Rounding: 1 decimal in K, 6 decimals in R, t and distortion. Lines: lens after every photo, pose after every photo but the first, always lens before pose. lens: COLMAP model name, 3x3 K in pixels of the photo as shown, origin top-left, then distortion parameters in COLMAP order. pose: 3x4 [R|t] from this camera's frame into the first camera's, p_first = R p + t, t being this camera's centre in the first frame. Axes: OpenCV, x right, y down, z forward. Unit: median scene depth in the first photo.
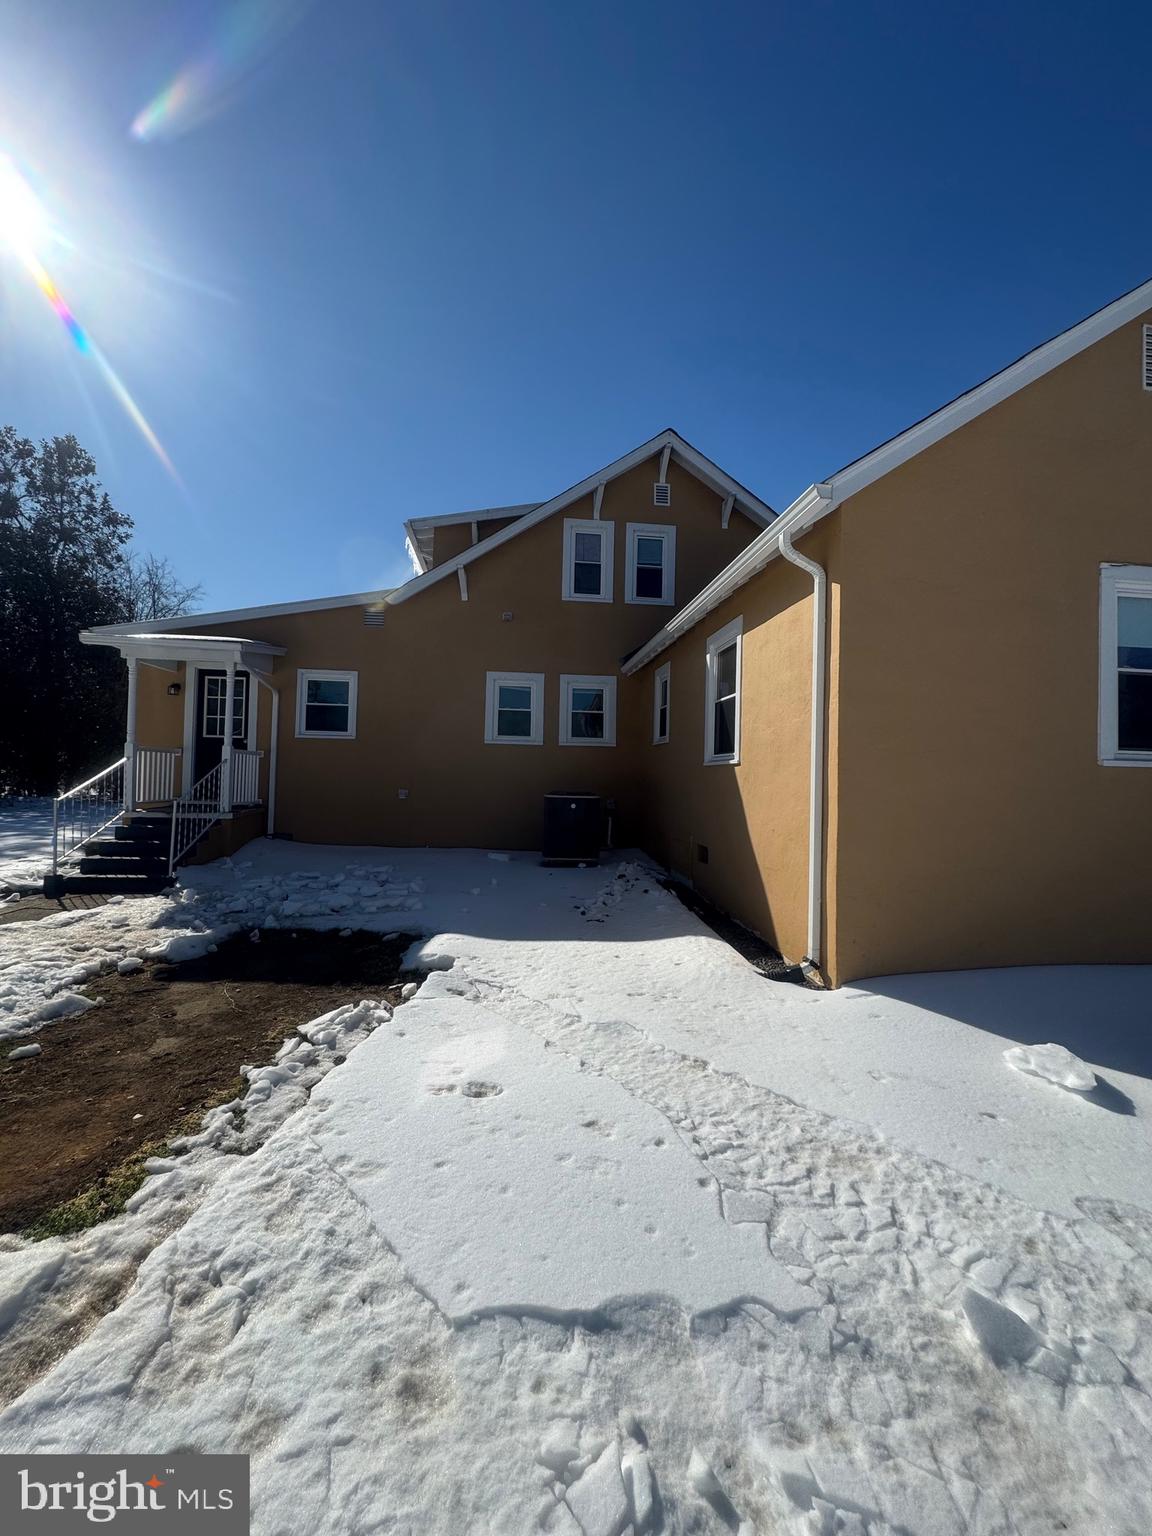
lens RADIAL K [[612.1, 0, 575.3], [0, 612.1, 770.0], [0, 0, 1]] dist [-0.003036, 0.000464]
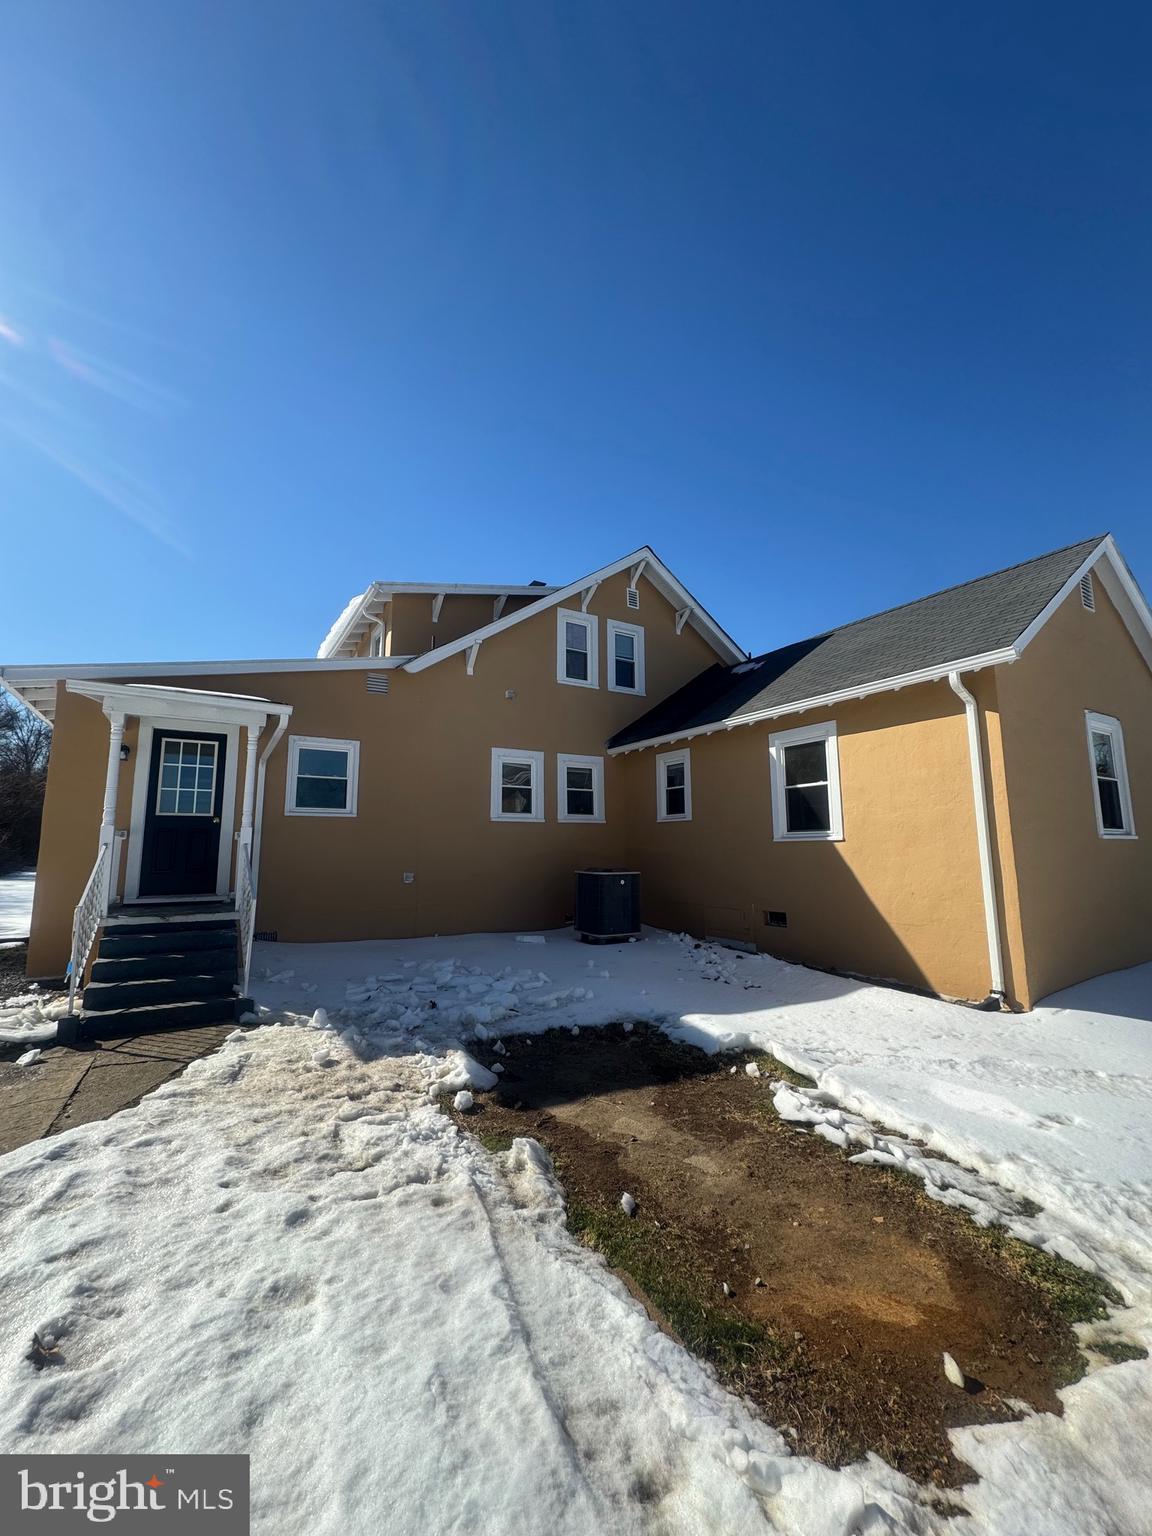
lens RADIAL K [[612.1, 0, 573.0], [0, 612.1, 766.9], [0, 0, 1]] dist [-0.003036, 0.000464]
pose [[0.908588, 0.031305, 0.416519, -0.432732], [0.018551, 0.993179, -0.115113, -0.014298], [-0.417281, 0.112317, 0.901810, 0.063912]]
